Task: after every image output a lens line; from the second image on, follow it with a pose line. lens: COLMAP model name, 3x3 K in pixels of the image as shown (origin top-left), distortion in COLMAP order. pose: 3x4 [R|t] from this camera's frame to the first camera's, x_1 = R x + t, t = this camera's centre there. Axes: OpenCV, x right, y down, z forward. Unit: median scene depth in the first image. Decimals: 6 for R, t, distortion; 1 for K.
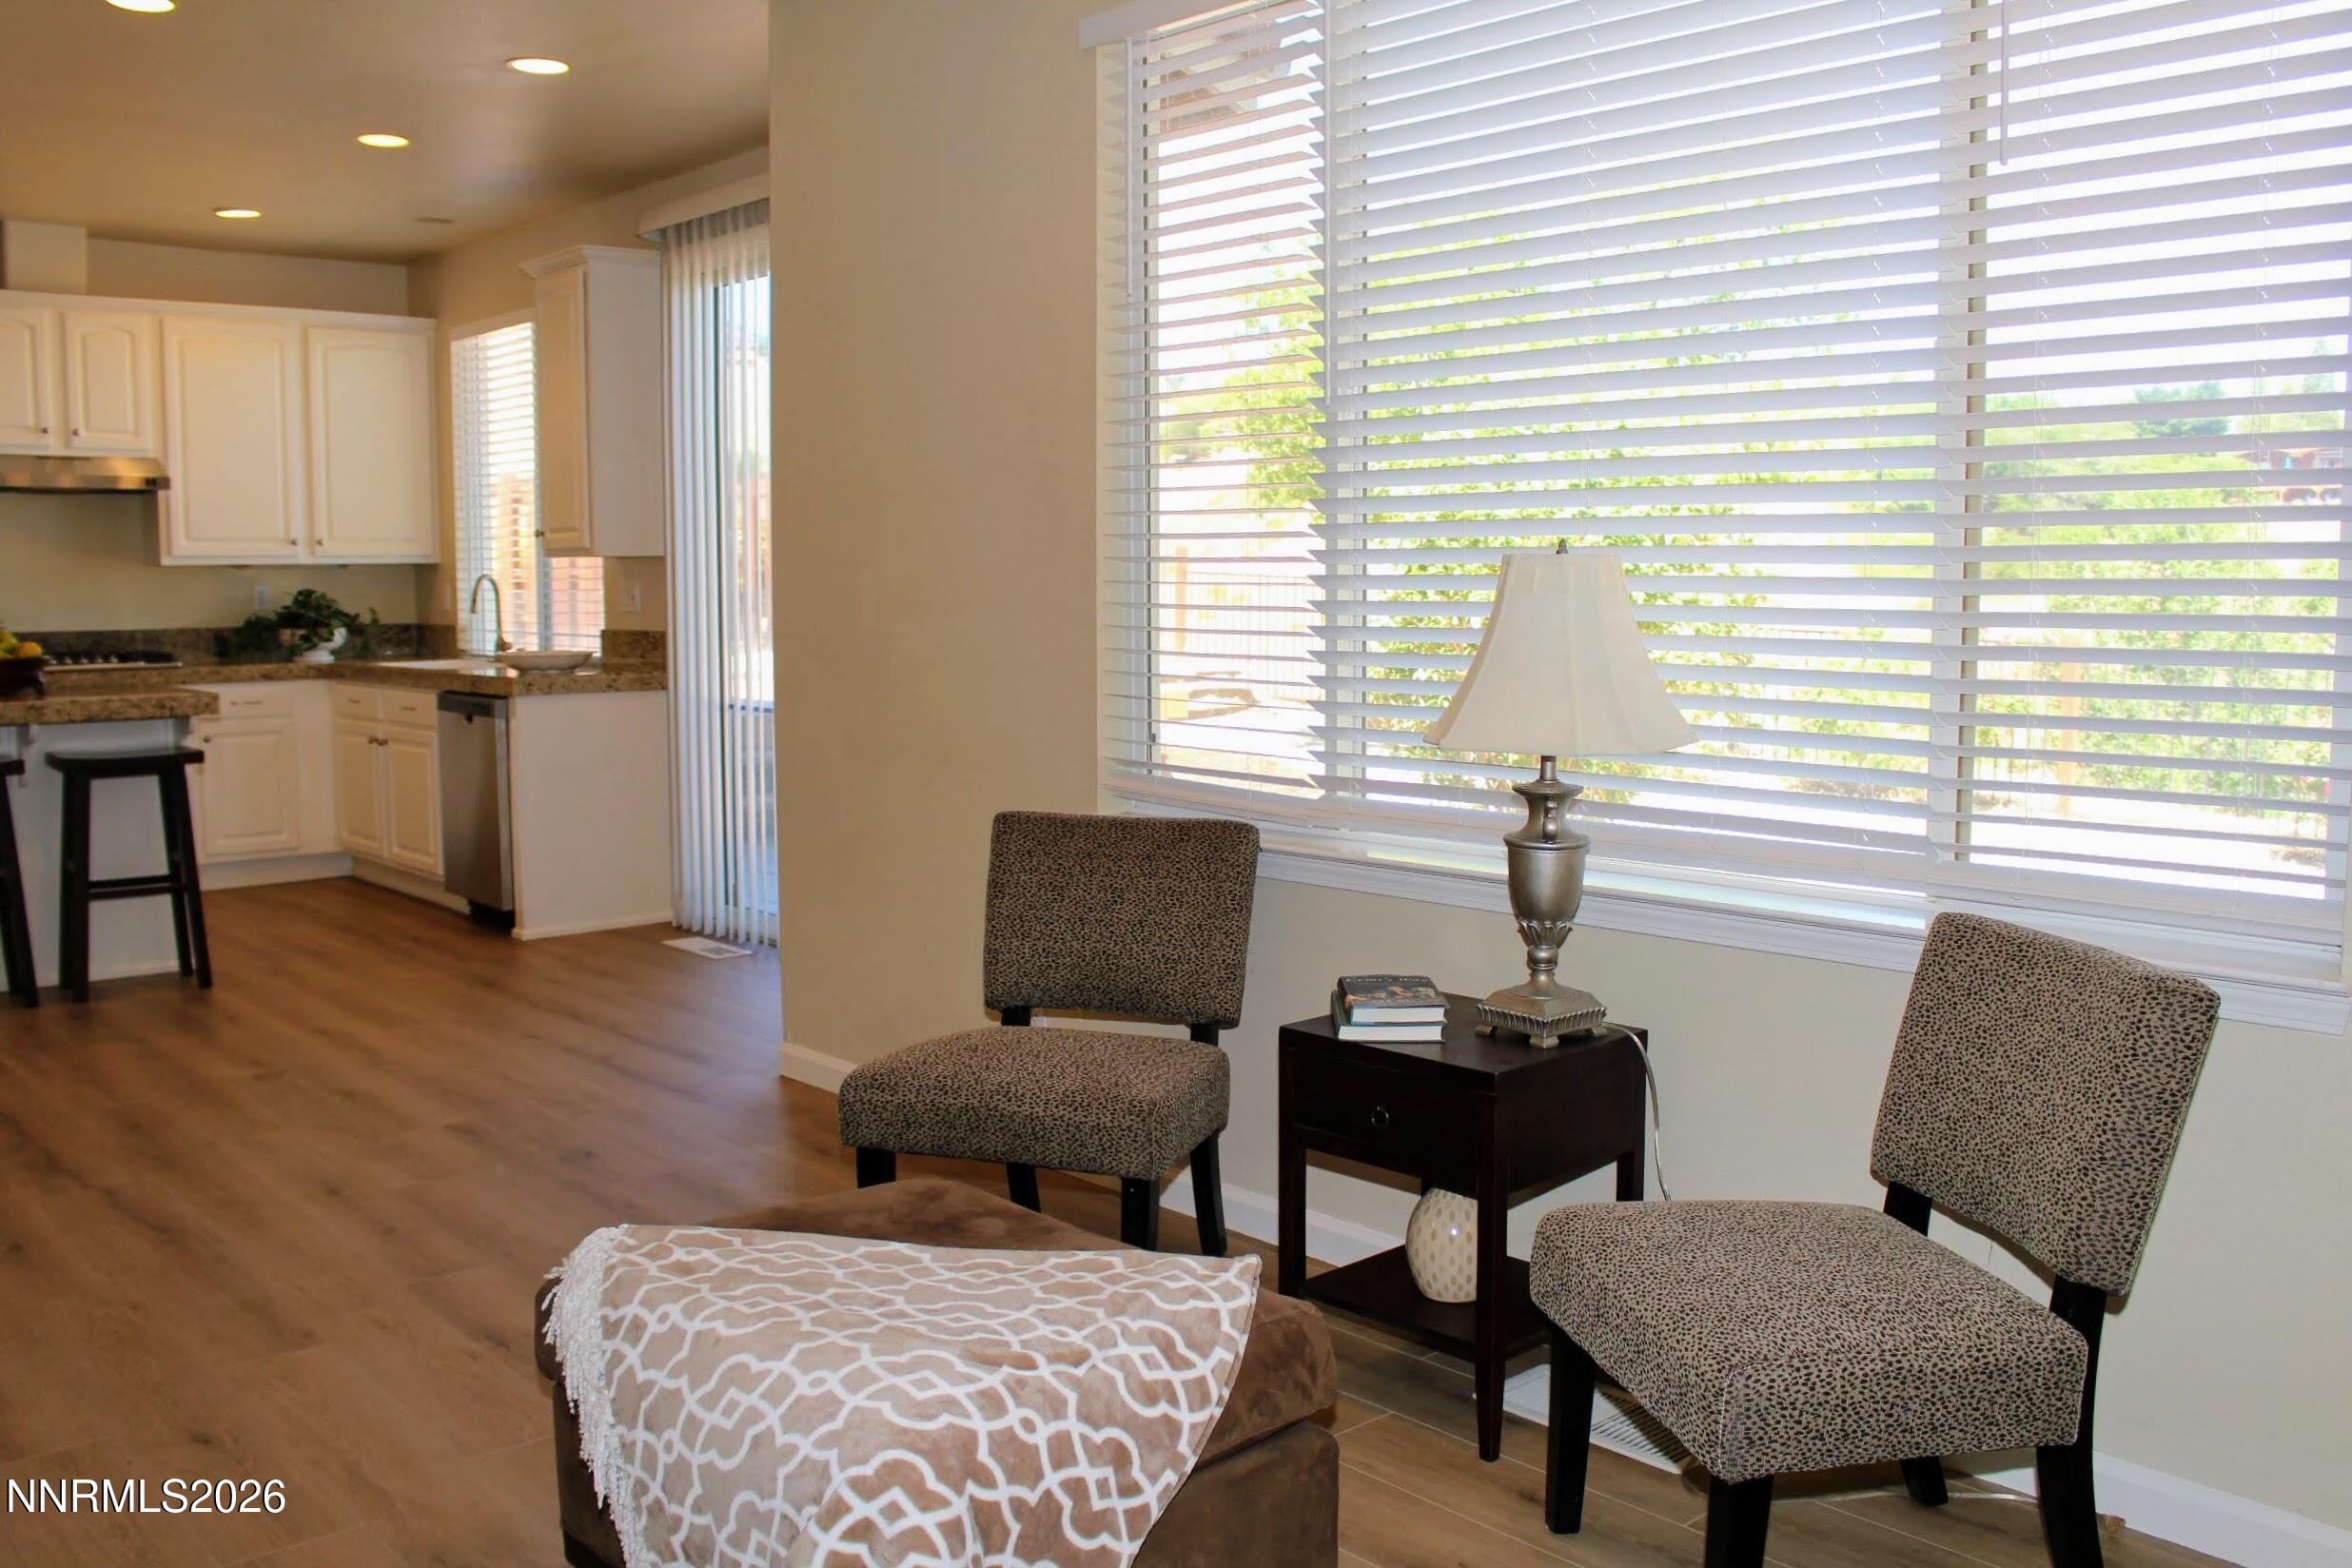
lens RADIAL K [[2033.1, 0, 1176.0], [0, 2033.1, 784.0], [0, 0, 1]] dist [-0.151318, 0.098112]
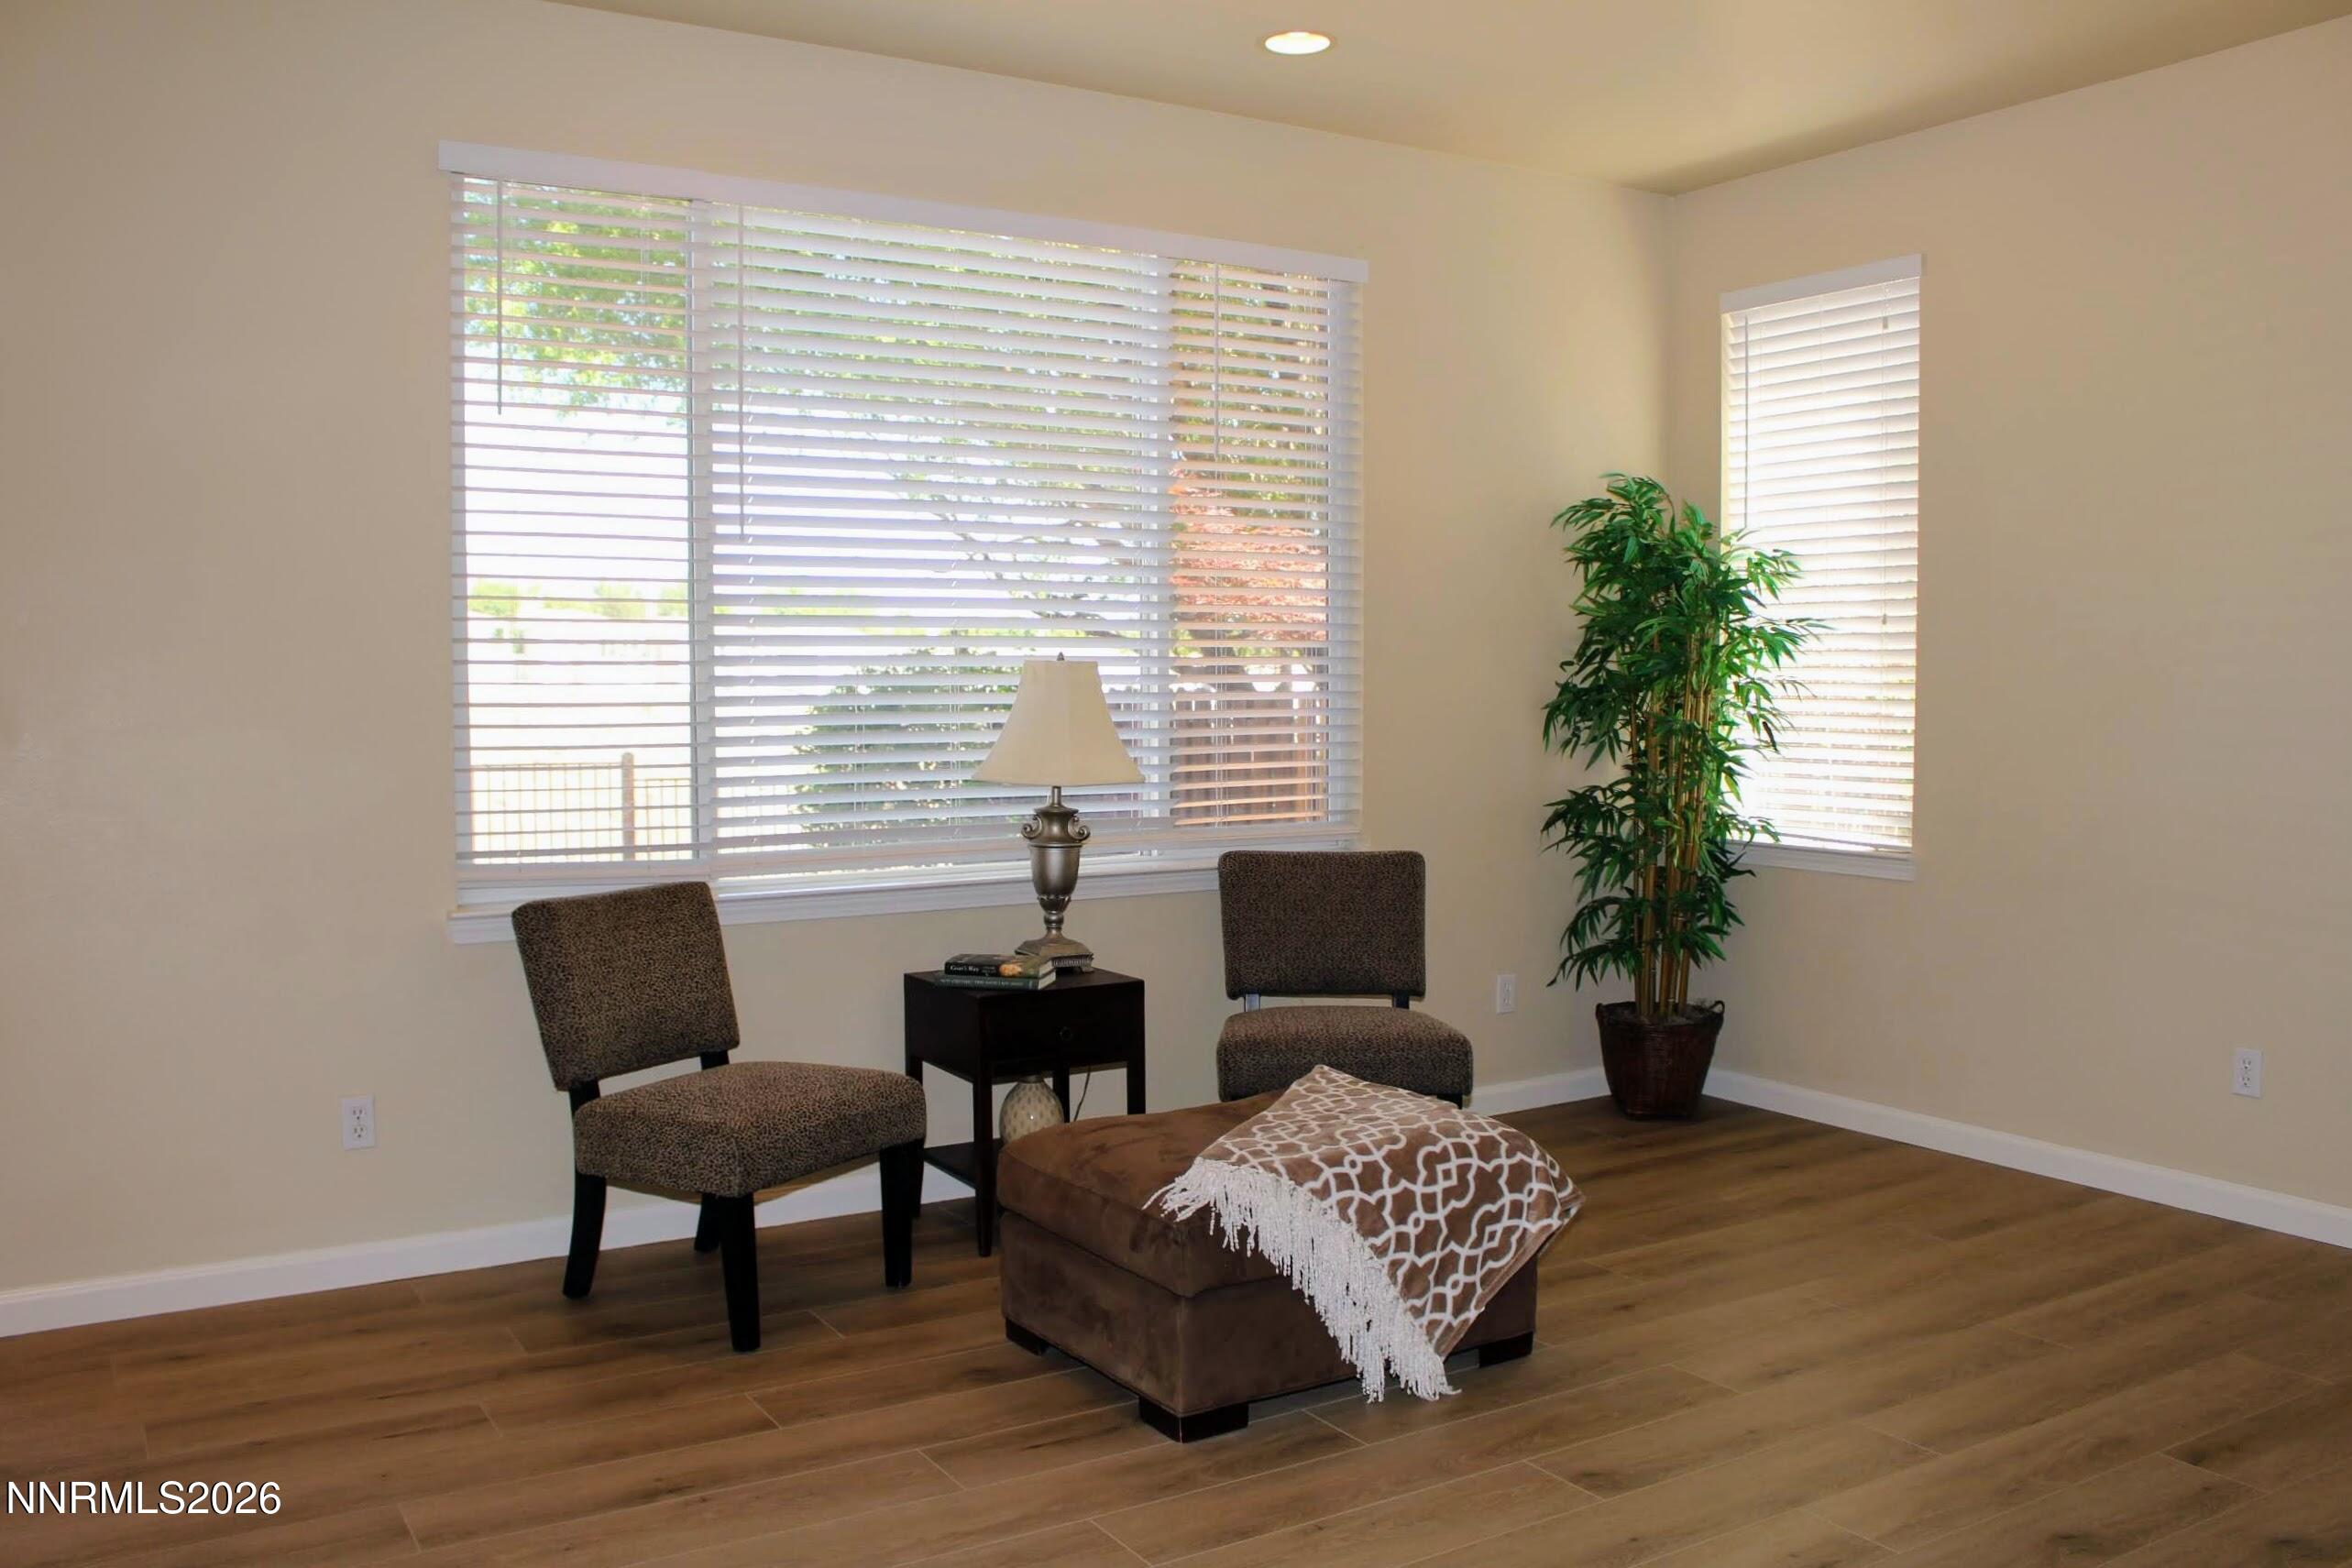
lens RADIAL K [[2032.9, 0, 1176.0], [0, 2032.9, 784.0], [0, 0, 1]] dist [-0.151318, 0.098112]
pose [[0.154225, -0.054899, 0.986509, -1.348648], [0.094776, 0.994673, 0.040536, -0.073473], [-0.983480, 0.087246, 0.158607, 0.652261]]
